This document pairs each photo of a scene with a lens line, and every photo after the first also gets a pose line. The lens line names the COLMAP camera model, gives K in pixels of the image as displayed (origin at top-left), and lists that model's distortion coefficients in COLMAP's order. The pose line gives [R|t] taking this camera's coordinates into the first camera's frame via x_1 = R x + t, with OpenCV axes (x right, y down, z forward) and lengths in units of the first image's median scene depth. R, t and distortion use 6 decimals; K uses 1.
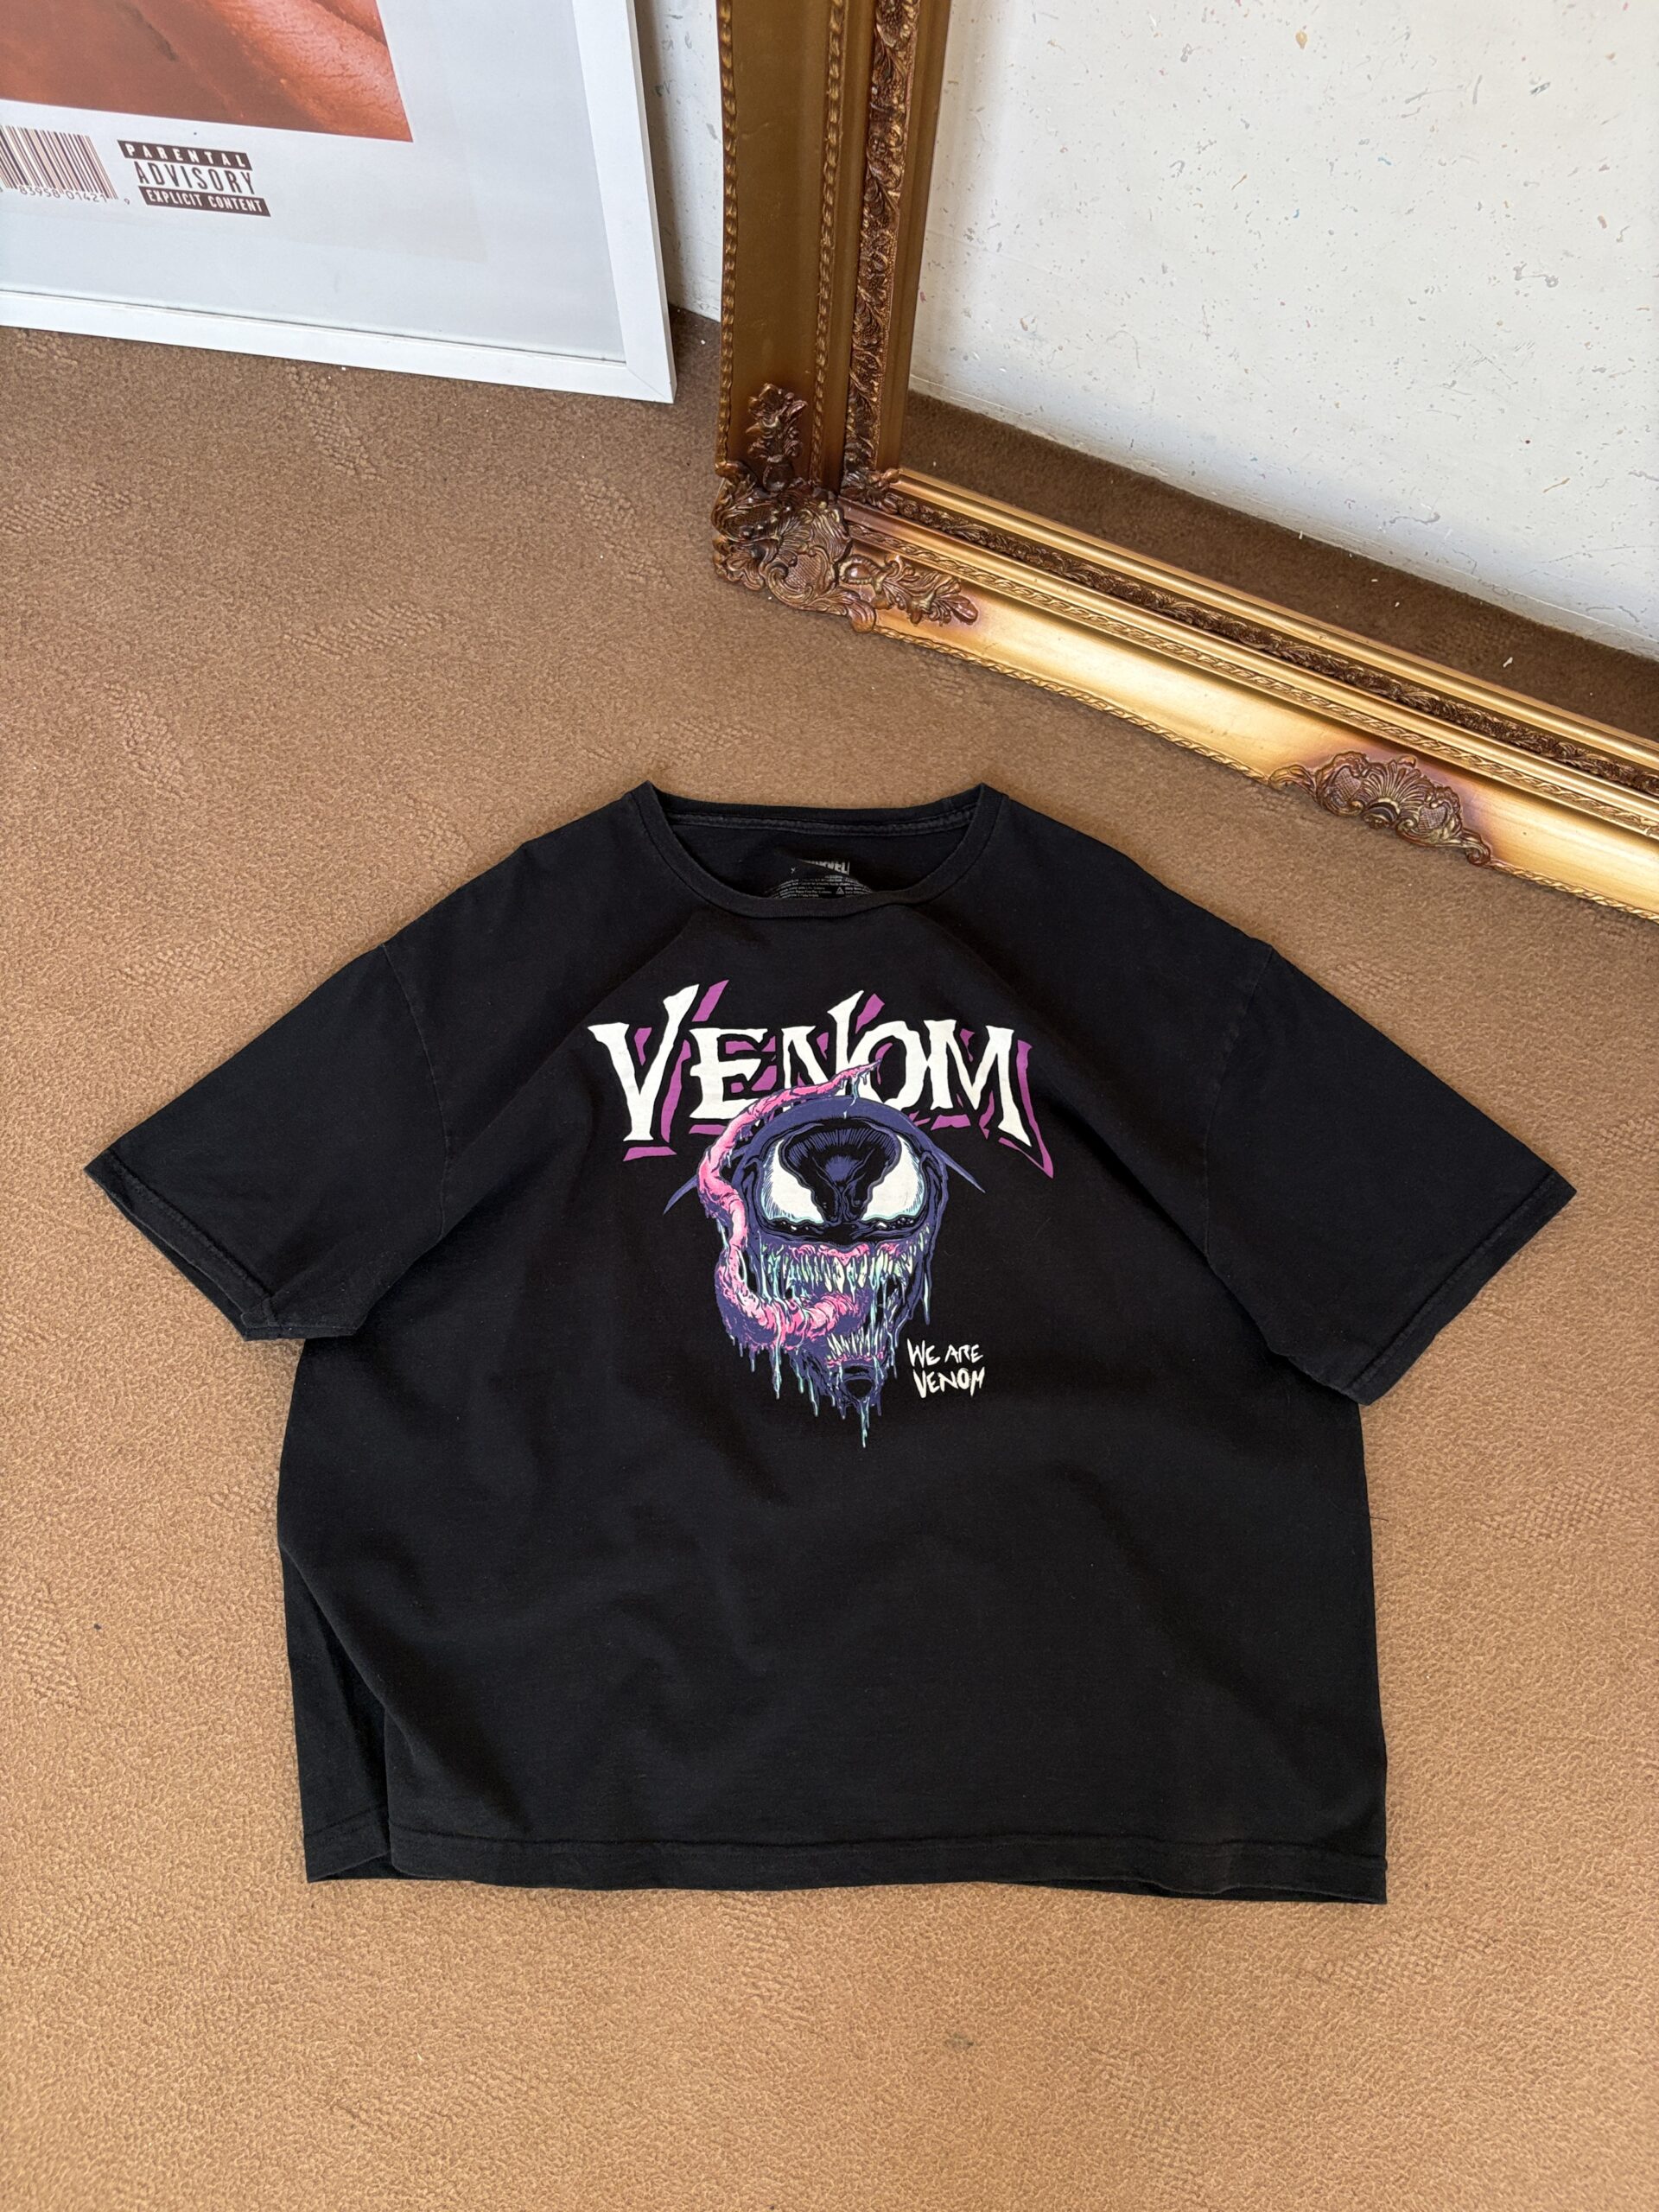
lens RADIAL K [[1701.7, 0, 827.9], [0, 1701.7, 1100.7], [0, 0, 1]] dist [0.023037, -0.025637]
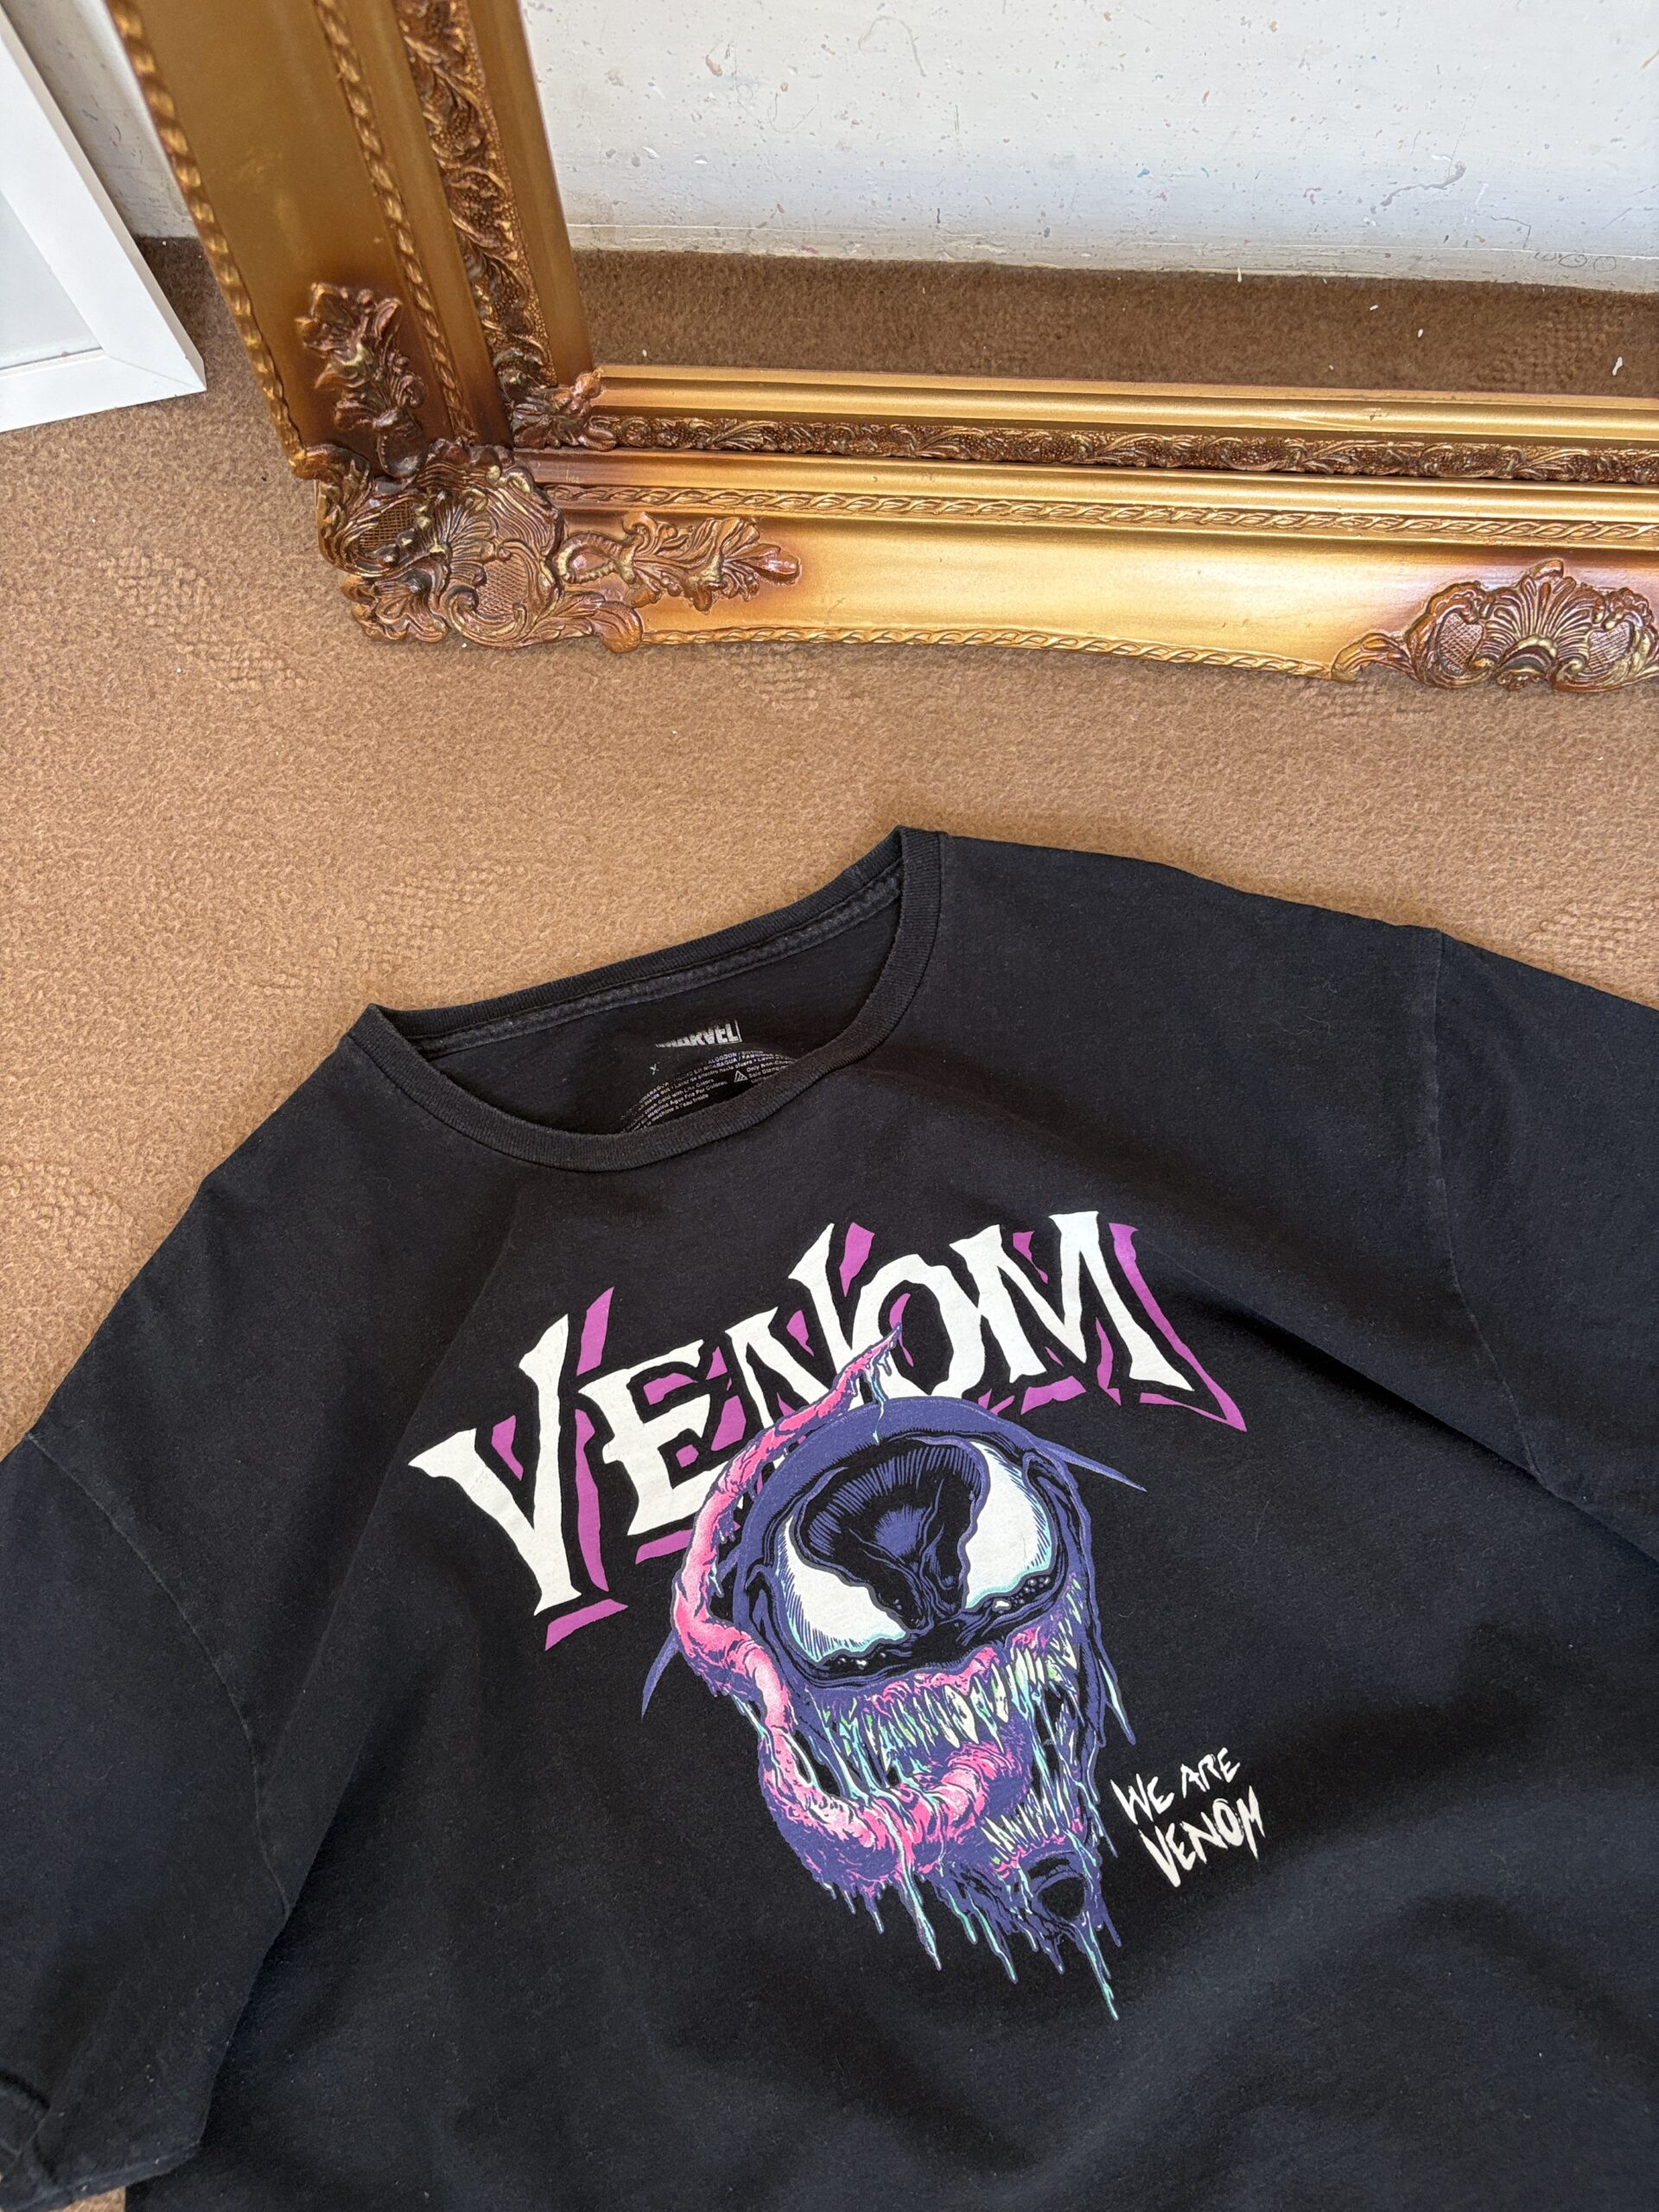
lens RADIAL K [[1701.7, 0, 821.3], [0, 1701.7, 1106.4], [0, 0, 1]] dist [0.023037, -0.025637]
pose [[0.941680, -0.333402, 0.045627, 0.003565], [0.331607, 0.942451, 0.042686, -0.128186], [-0.057233, -0.025067, 0.998046, 0.394389]]
